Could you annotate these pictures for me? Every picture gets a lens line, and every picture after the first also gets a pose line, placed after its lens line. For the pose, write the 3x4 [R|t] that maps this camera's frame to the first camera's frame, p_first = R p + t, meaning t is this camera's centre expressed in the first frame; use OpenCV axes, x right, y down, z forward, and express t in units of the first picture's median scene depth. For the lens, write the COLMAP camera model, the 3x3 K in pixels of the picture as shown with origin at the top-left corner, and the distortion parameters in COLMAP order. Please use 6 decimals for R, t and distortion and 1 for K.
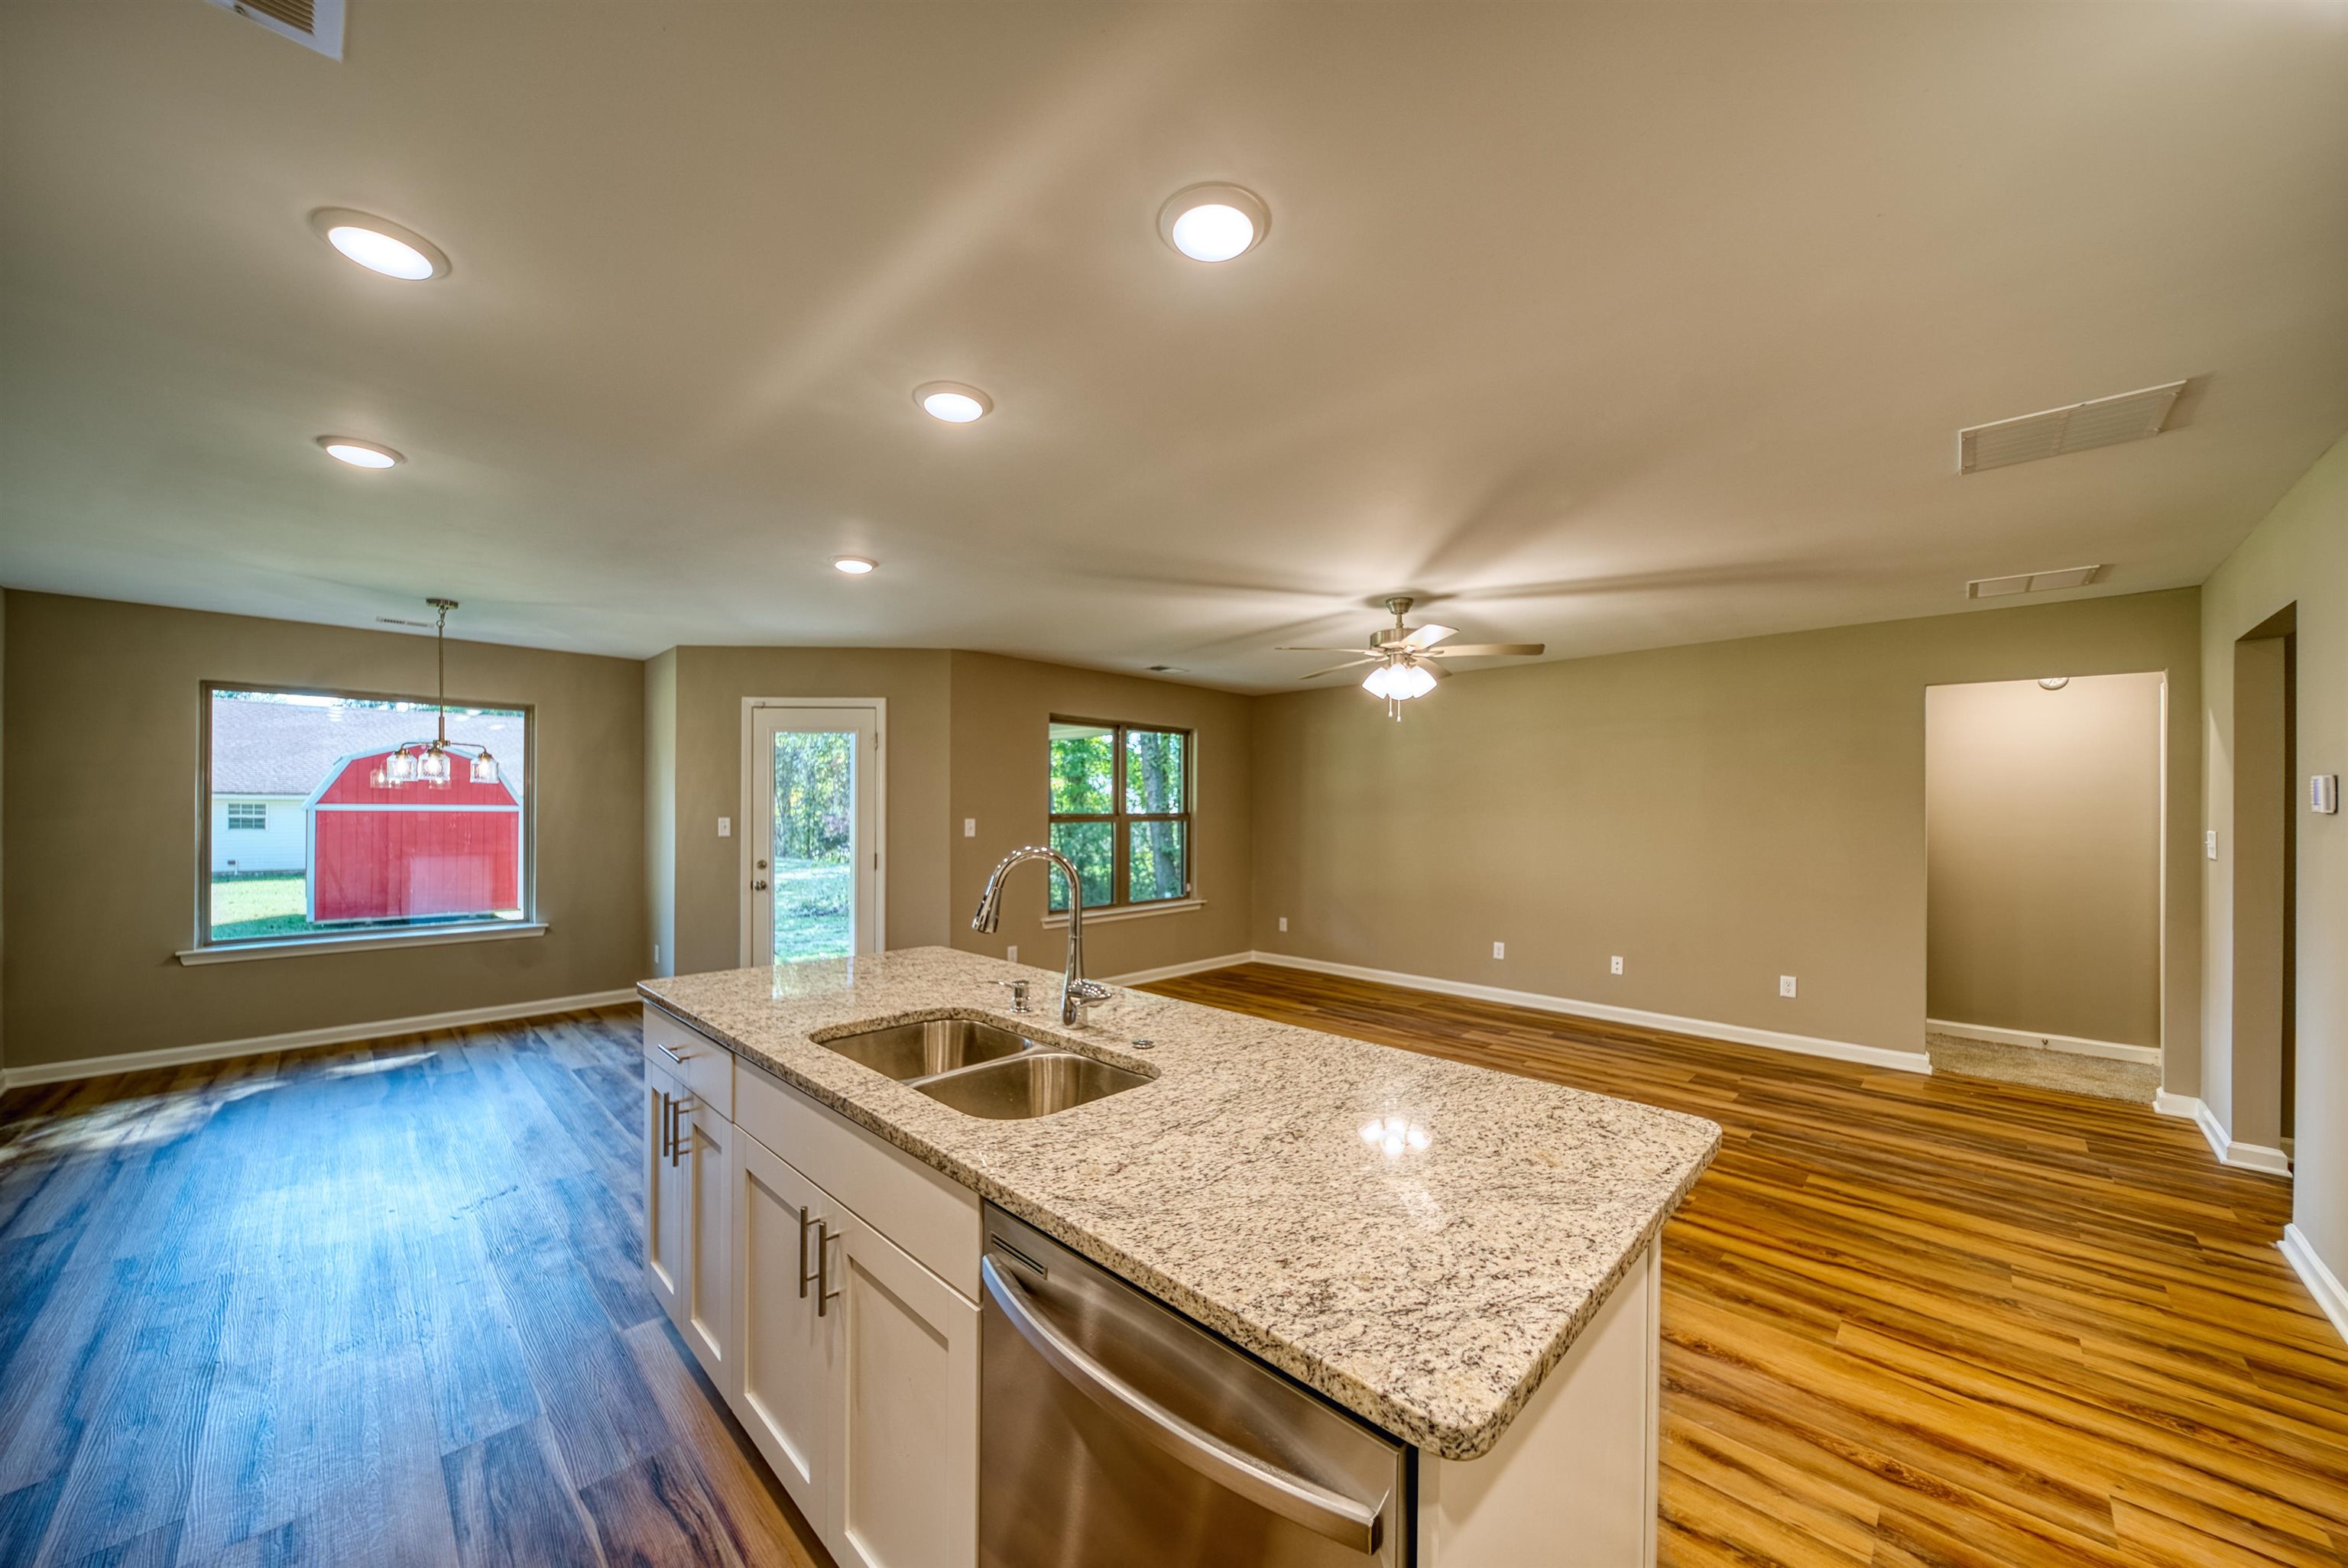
lens RADIAL K [[834.9, 0, 1153.1], [0, 834.9, 809.3], [0, 0, 1]] dist [-0.000802, -0.000134]
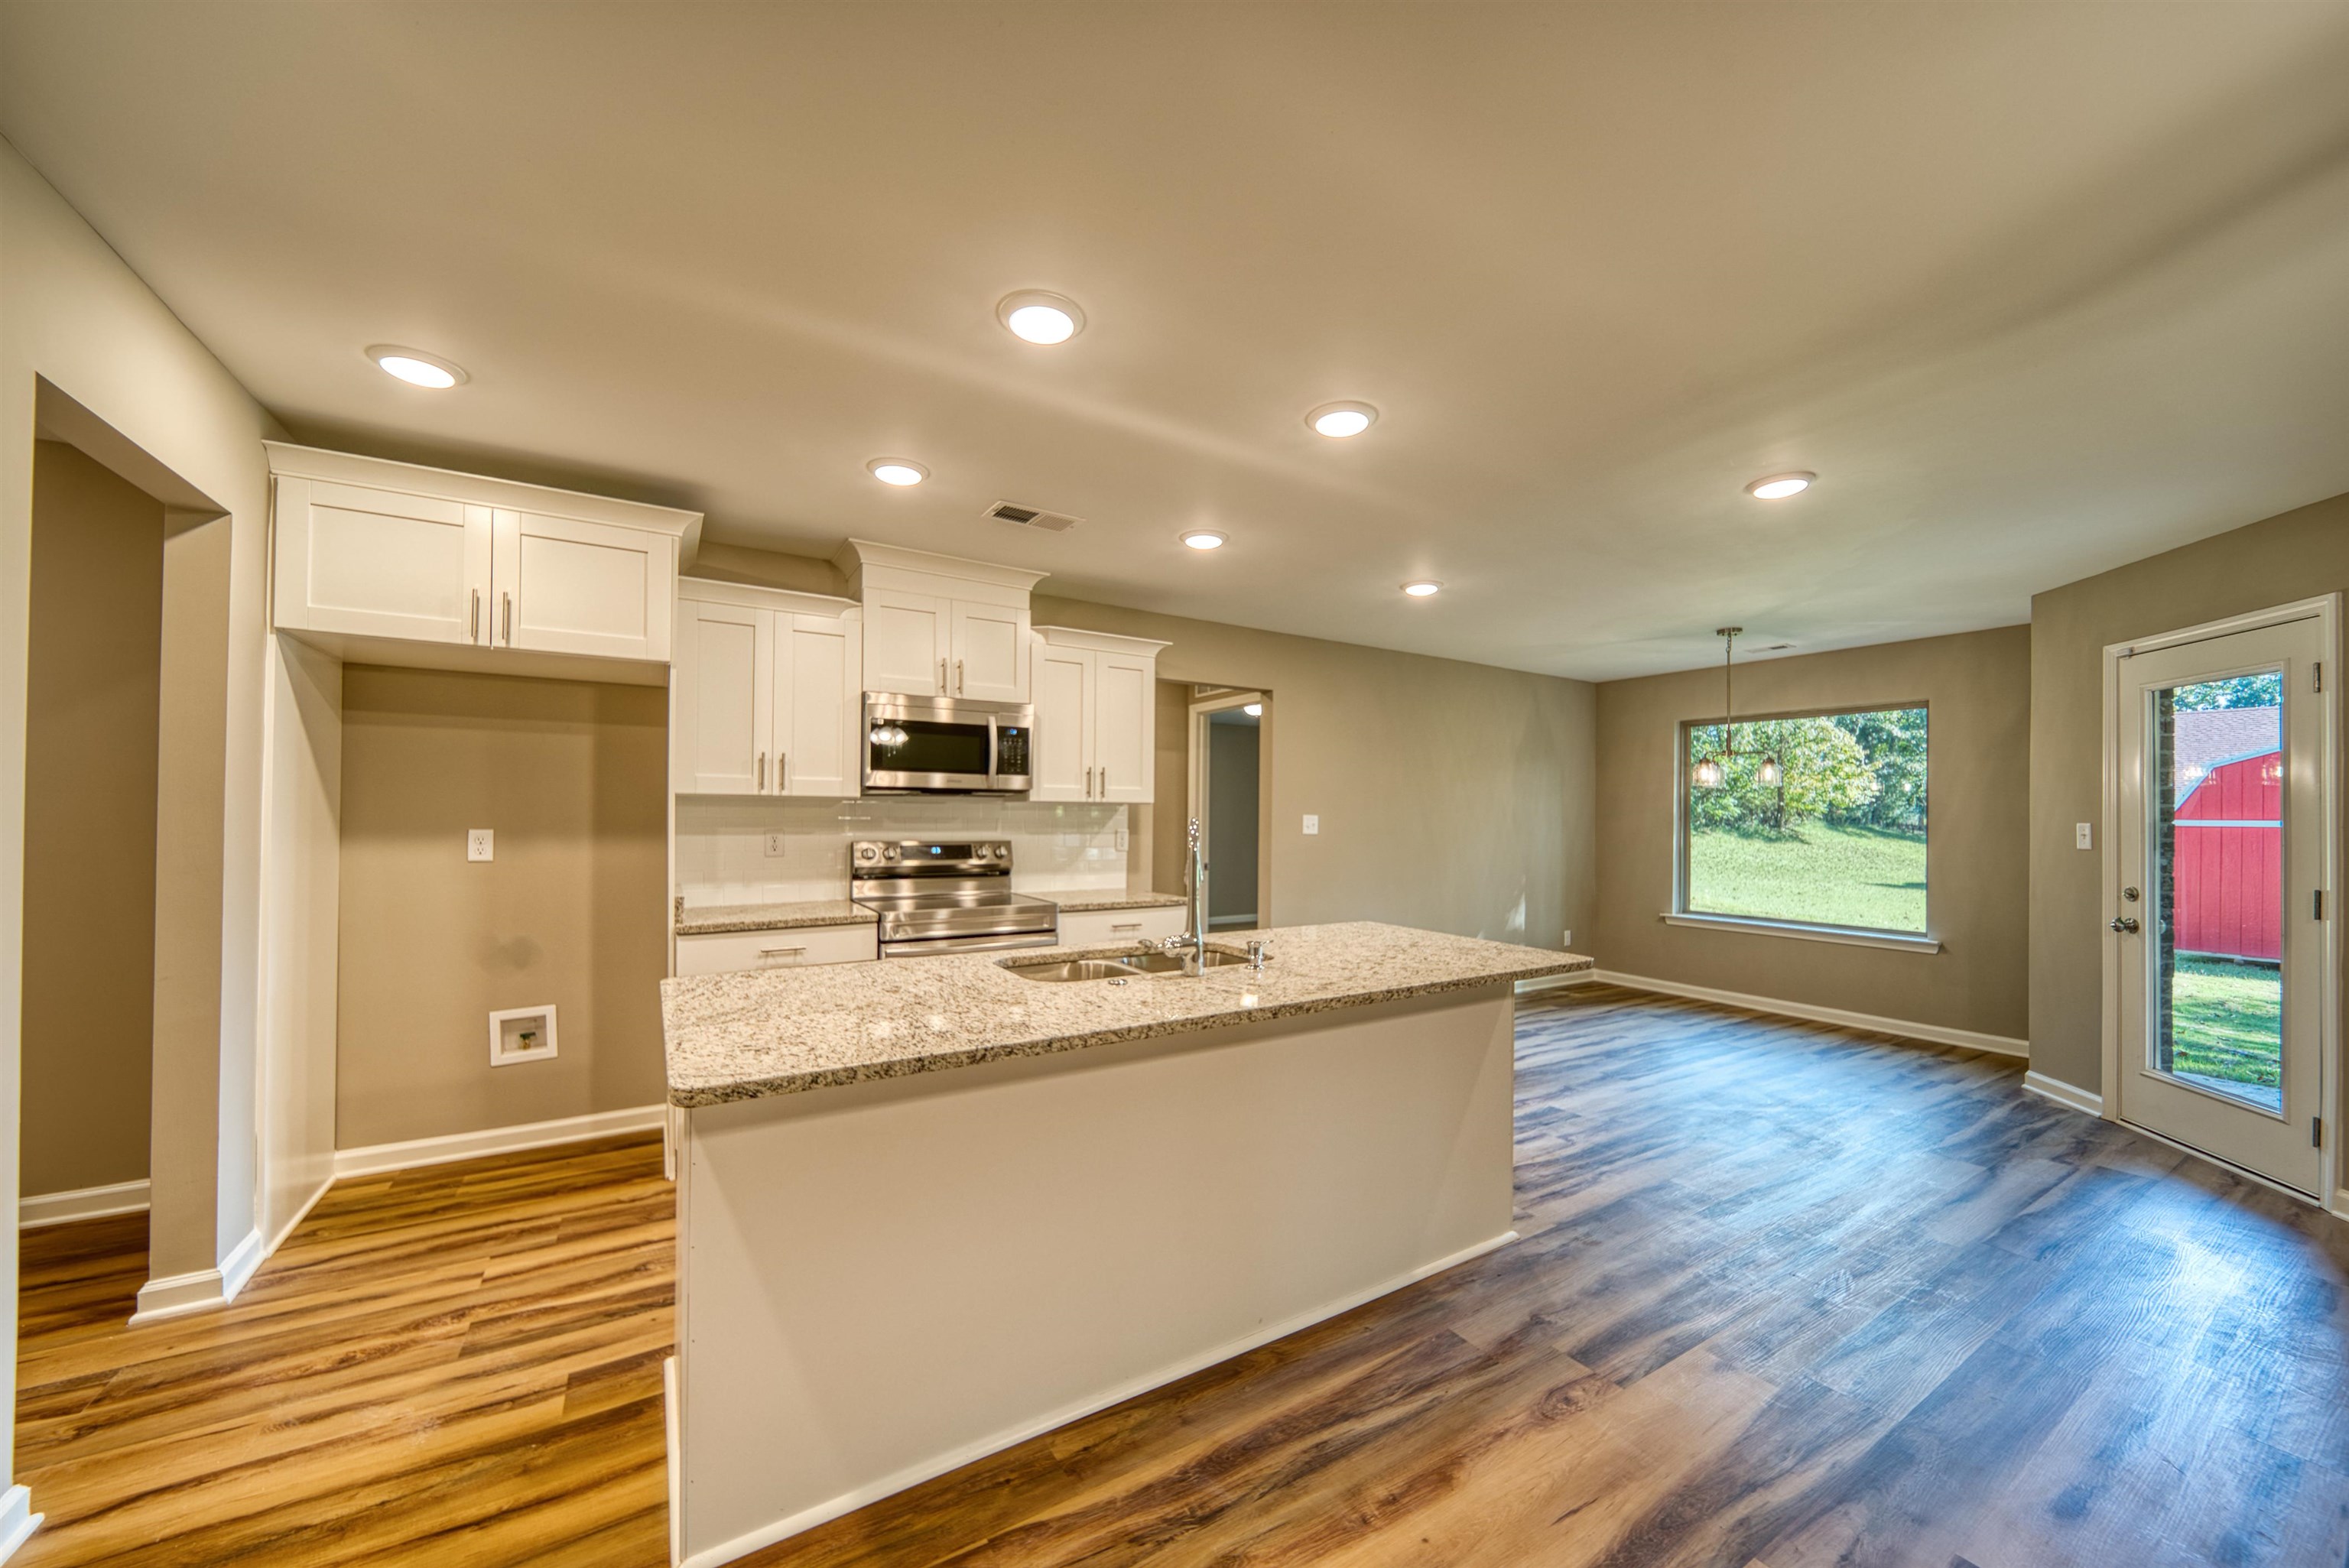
lens RADIAL K [[835.3, 0, 1153.6], [0, 835.3, 809.3], [0, 0, 1]] dist [-0.000802, -0.000134]
pose [[-0.242806, -0.014724, -0.969963, 0.358971], [-0.009455, 0.999873, -0.012811, 0.015259], [0.970029, 0.006061, -0.242914, 0.412861]]
